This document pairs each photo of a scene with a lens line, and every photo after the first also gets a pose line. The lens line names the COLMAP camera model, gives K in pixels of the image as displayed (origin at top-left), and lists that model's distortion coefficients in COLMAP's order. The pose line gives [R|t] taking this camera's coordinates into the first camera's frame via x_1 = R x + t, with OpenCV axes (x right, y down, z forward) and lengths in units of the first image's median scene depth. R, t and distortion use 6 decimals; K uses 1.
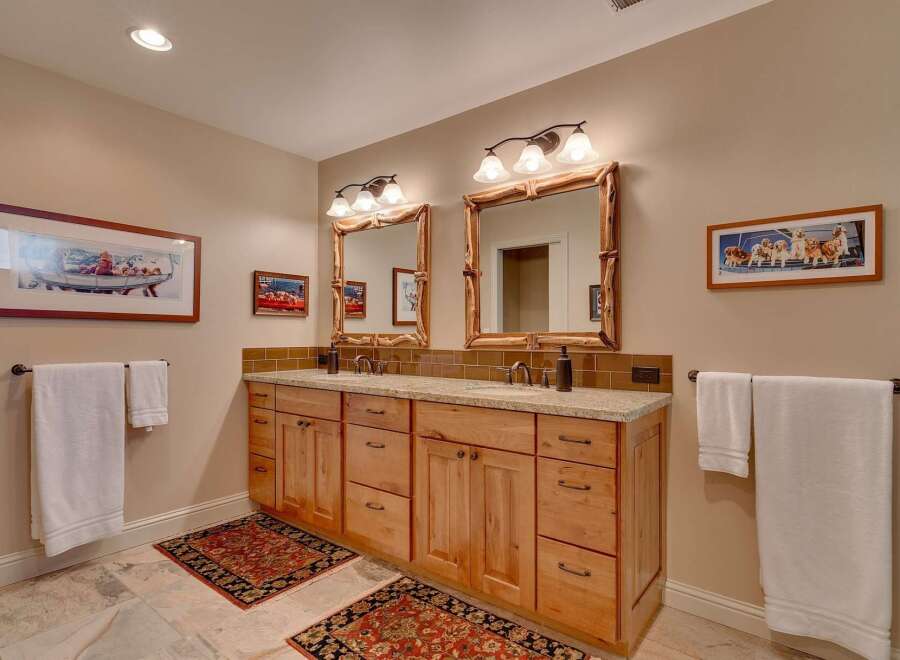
lens RADIAL K [[481.4, 0, 446.4], [0, 481.4, 315.2], [0, 0, 1]] dist [0.005972, 0.000781]
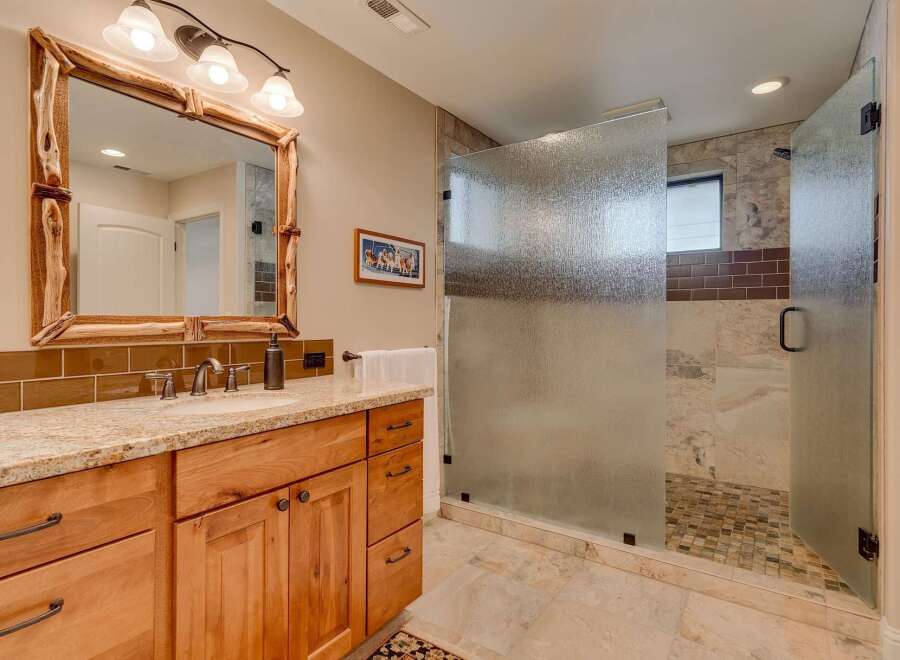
lens RADIAL K [[481.4, 0, 446.4], [0, 481.4, 315.2], [0, 0, 1]] dist [0.005972, 0.000781]
pose [[-0.056051, 0.008697, 0.998390, -0.656202], [-0.052591, 0.998548, -0.011651, 0.030533], [-0.997042, -0.053159, -0.055512, 0.853607]]
